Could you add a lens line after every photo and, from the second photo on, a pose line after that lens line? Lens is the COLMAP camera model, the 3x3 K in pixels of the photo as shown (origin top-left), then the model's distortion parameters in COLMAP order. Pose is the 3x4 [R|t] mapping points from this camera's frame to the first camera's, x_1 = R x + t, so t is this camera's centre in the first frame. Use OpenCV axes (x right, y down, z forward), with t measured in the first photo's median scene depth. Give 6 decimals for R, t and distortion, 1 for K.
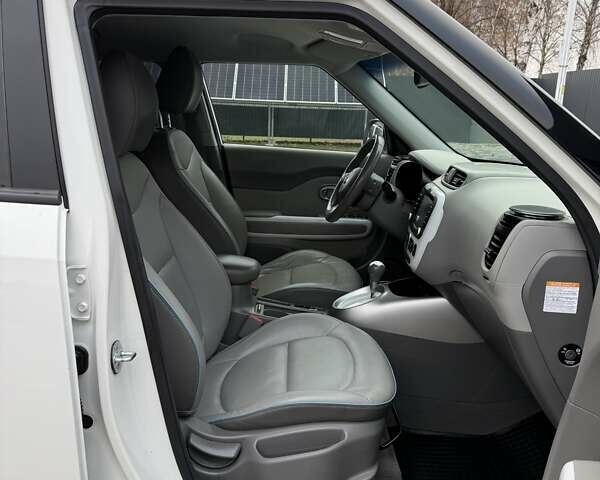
lens RADIAL K [[672.8, 0, 302.5], [0, 672.8, 241.0], [0, 0, 1]] dist [0.169238, -0.397318]
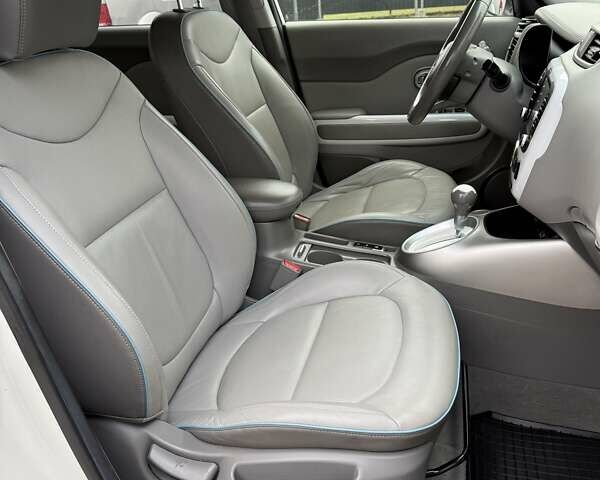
lens RADIAL K [[577.6, 0, 329.0], [0, 577.6, 238.1], [0, 0, 1]] dist [0.172961, -0.429653]
pose [[0.951463, 0.017144, -0.307286, 0.157017], [0.046703, 0.978841, 0.199221, -0.039455], [0.304200, -0.203903, 0.930530, 0.388600]]
